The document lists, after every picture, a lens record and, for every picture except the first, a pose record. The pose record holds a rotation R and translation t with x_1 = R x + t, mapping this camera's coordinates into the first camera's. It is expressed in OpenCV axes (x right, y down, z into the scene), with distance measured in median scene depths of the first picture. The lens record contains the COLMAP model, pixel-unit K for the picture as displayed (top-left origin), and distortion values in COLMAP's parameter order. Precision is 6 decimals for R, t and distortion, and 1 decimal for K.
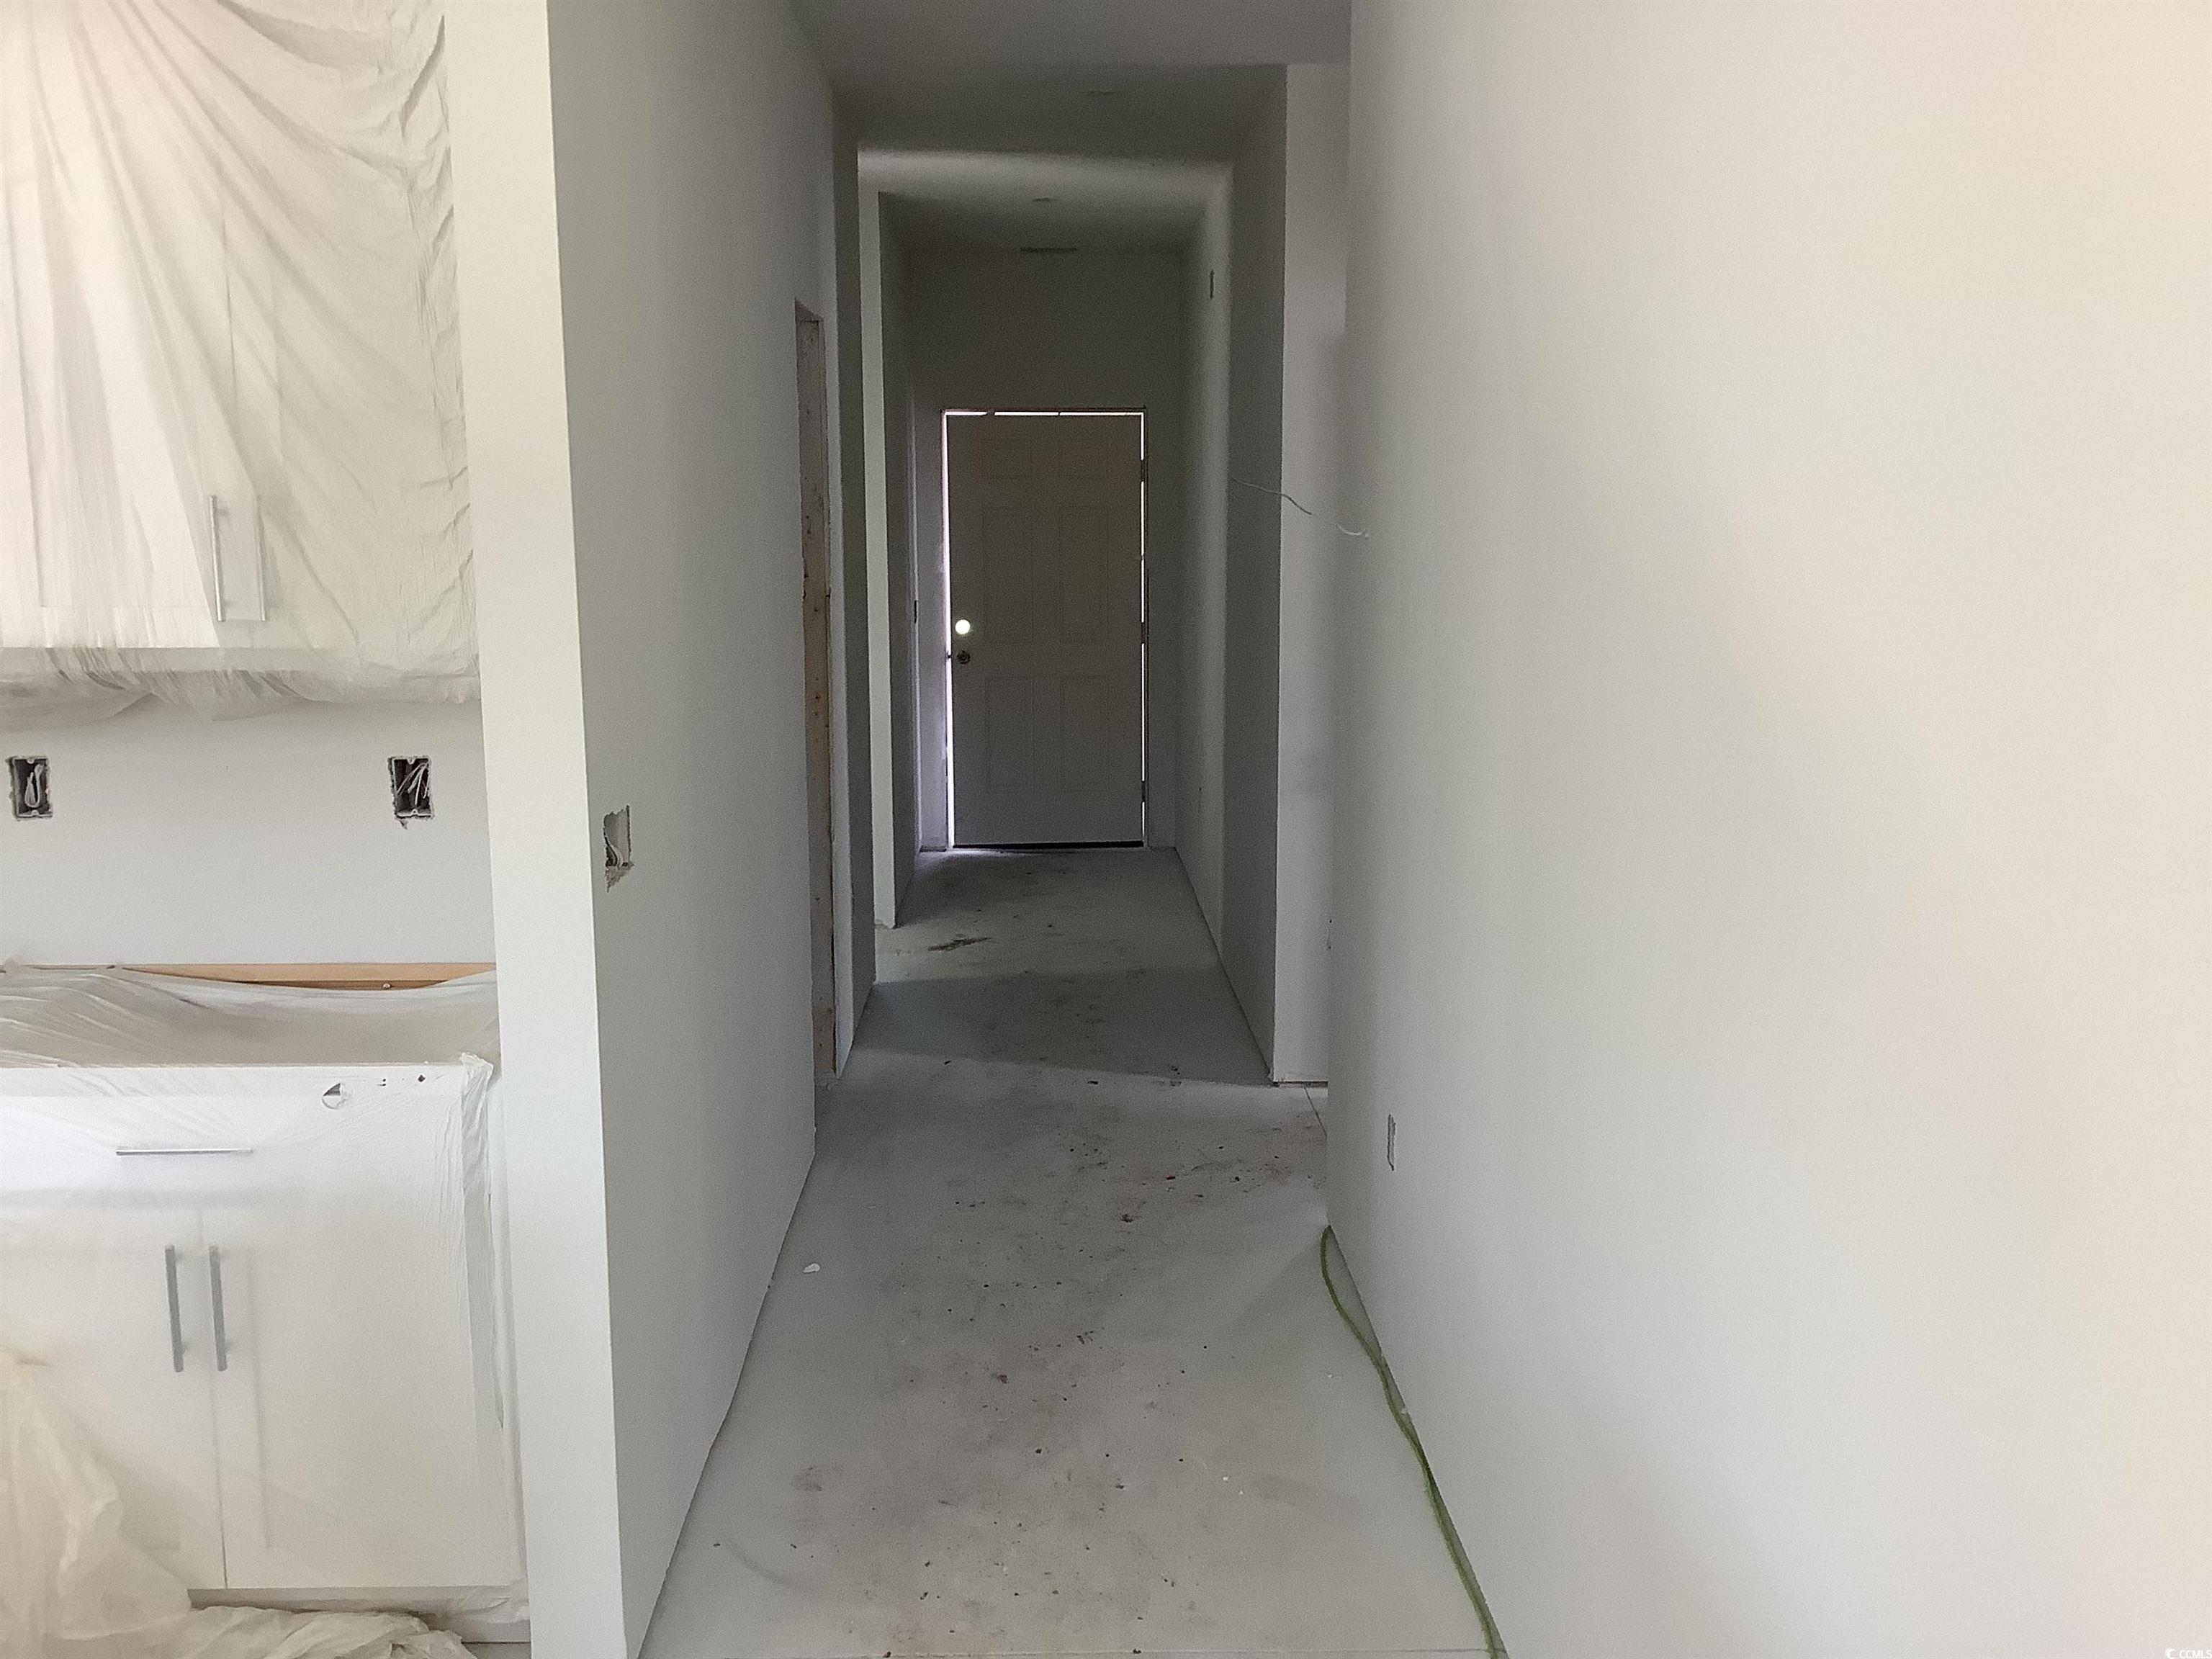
lens RADIAL K [[2069.3, 0, 1106.0], [0, 2069.3, 829.5], [0, 0, 1]] dist [0.109950, -0.206335]
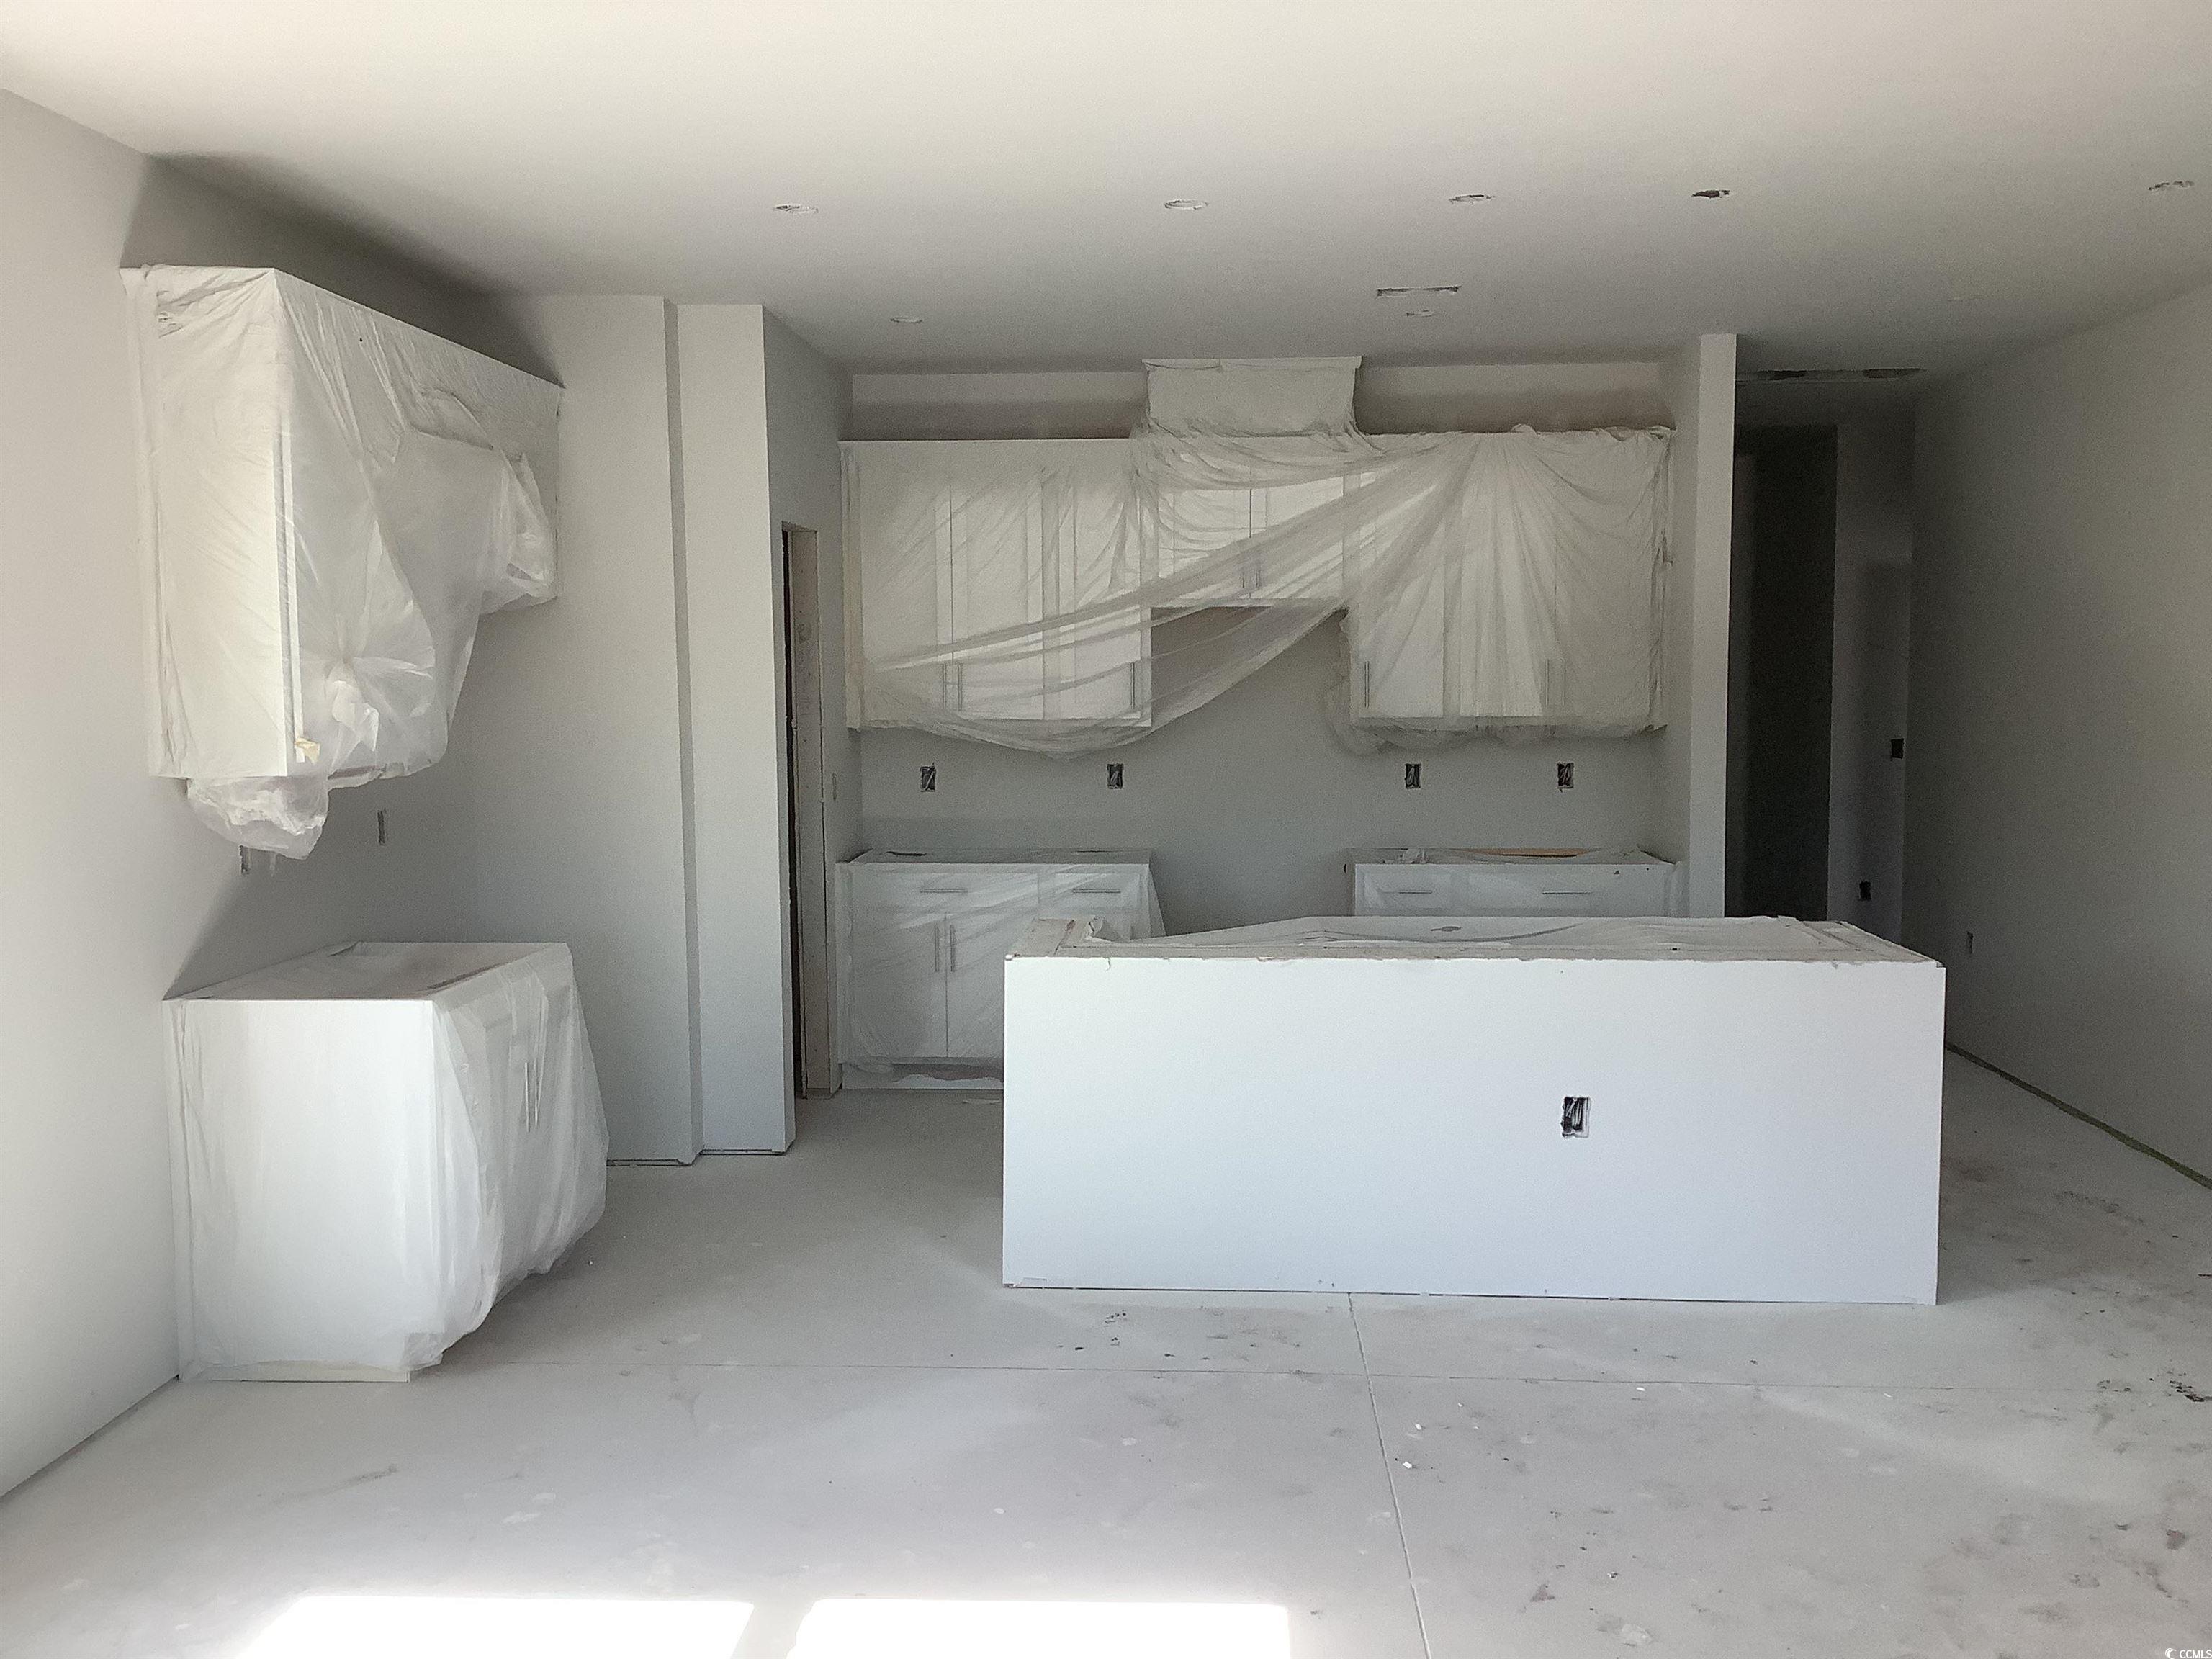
lens RADIAL K [[2069.3, 0, 1106.0], [0, 2069.3, 829.5], [0, 0, 1]] dist [0.109950, -0.206335]
pose [[0.993867, -0.001487, -0.110572, -0.679770], [-0.006055, 0.997677, -0.067846, 0.240430], [0.110416, 0.068099, 0.991550, -1.676936]]
